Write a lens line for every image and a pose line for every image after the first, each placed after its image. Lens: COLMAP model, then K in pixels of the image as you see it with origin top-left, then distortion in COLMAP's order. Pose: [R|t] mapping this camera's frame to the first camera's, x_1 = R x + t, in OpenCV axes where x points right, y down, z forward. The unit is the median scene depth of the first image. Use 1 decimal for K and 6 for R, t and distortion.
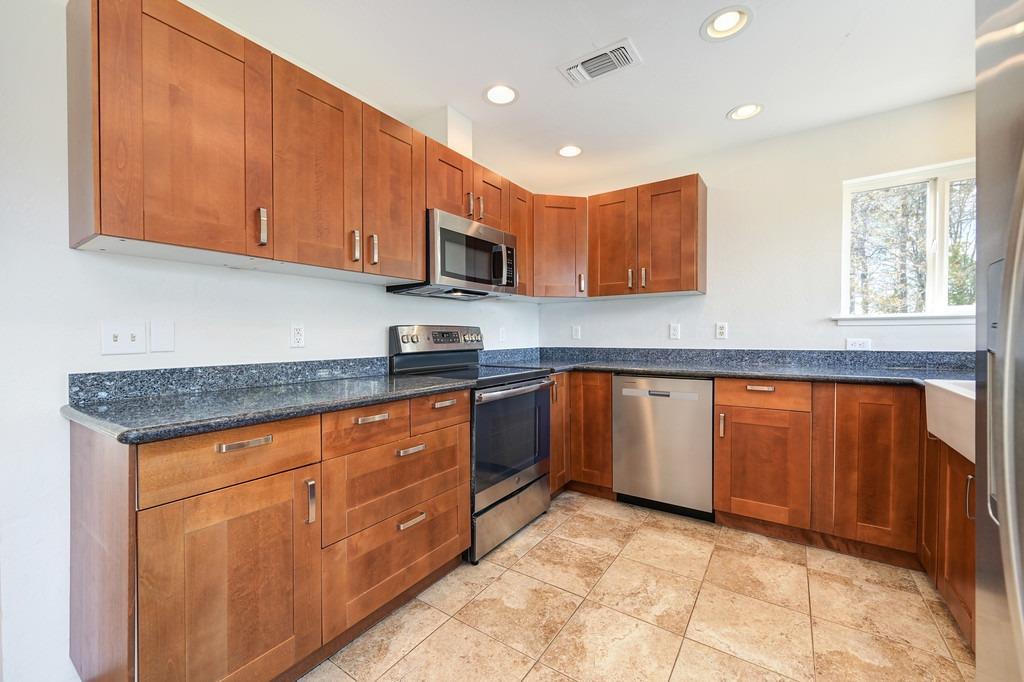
lens RADIAL K [[408.8, 0, 514.5], [0, 408.8, 335.9], [0, 0, 1]] dist [-0.000294, 0.000216]
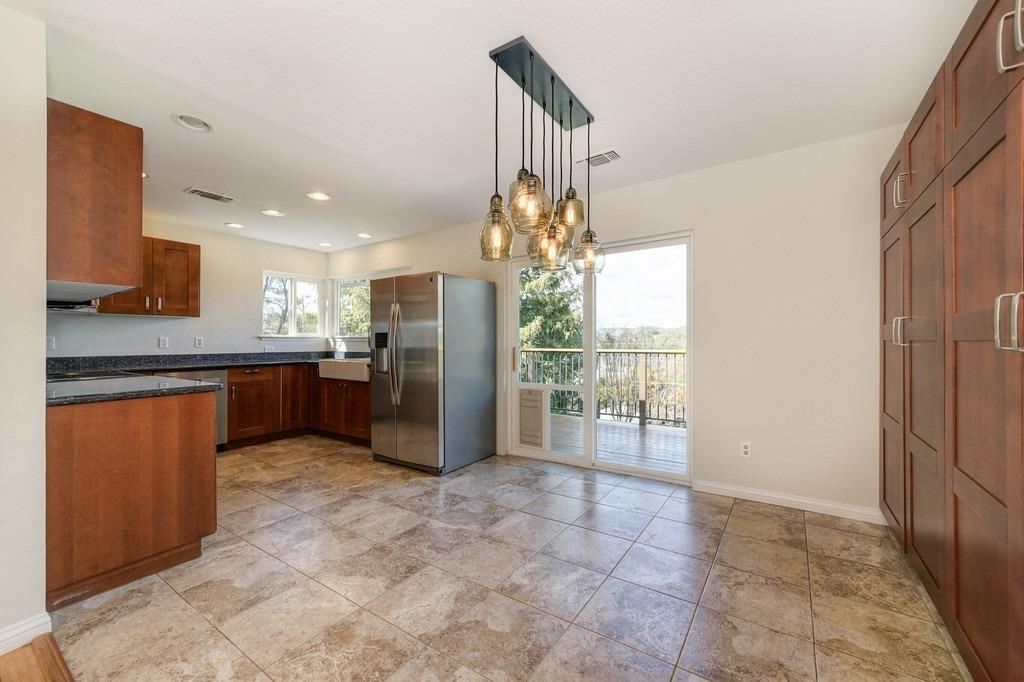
lens RADIAL K [[408.8, 0, 521.6], [0, 408.8, 336.4], [0, 0, 1]] dist [-0.000294, 0.000216]
pose [[-0.011214, 0.017341, 0.999787, -1.214897], [0.005261, 0.999837, -0.017283, -0.000807], [-0.999923, 0.005067, -0.011303, -0.262366]]
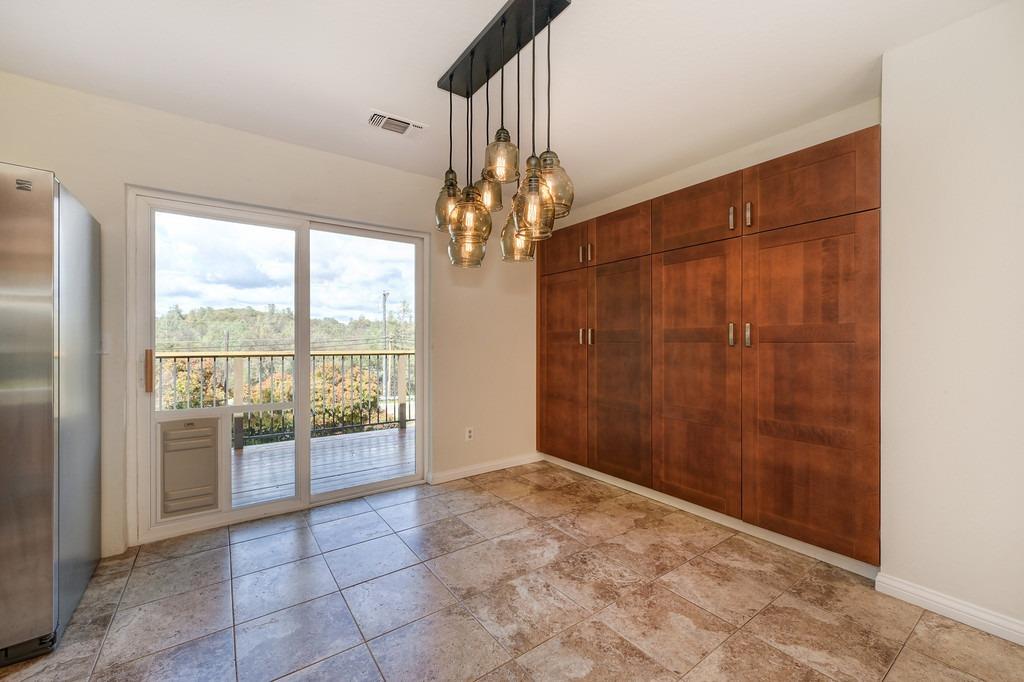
lens RADIAL K [[408.8, 0, 517.3], [0, 408.8, 345.2], [0, 0, 1]] dist [-0.000294, 0.000216]
pose [[-0.942009, 0.000217, 0.335588, -0.677665], [0.001795, 0.999989, 0.004393, 0.001432], [-0.335583, 0.004740, -0.941999, 0.308710]]
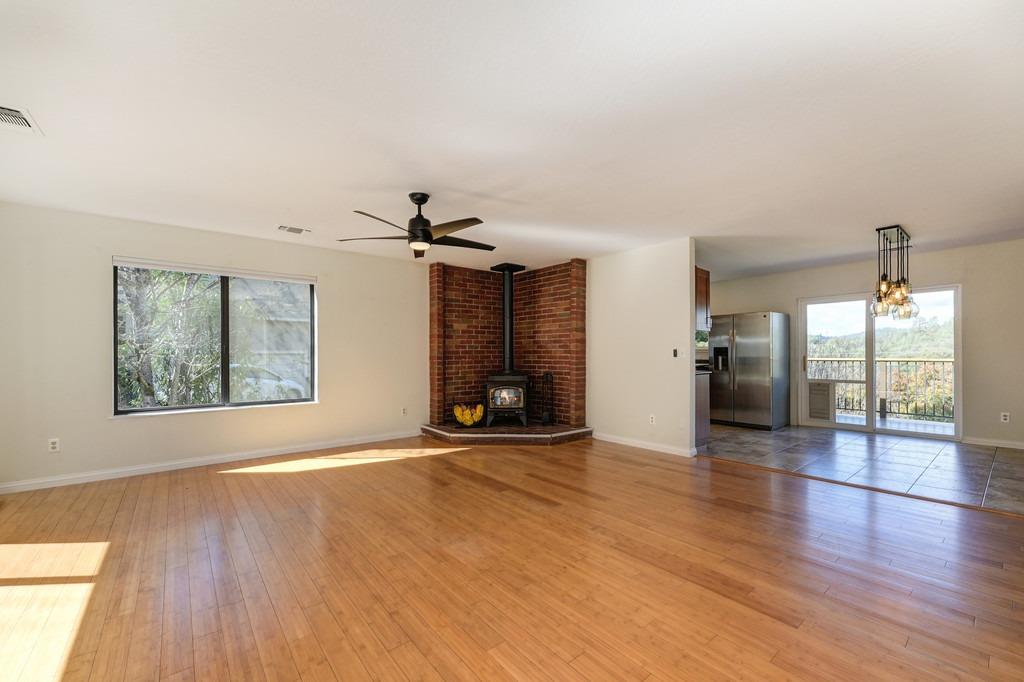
lens RADIAL K [[408.8, 0, 514.5], [0, 408.8, 346.4], [0, 0, 1]] dist [-0.000294, 0.000216]
pose [[0.285648, 0.027892, 0.957928, -2.494279], [0.005650, 0.999510, -0.030788, 0.021349], [-0.958318, 0.014206, 0.285351, 0.715802]]
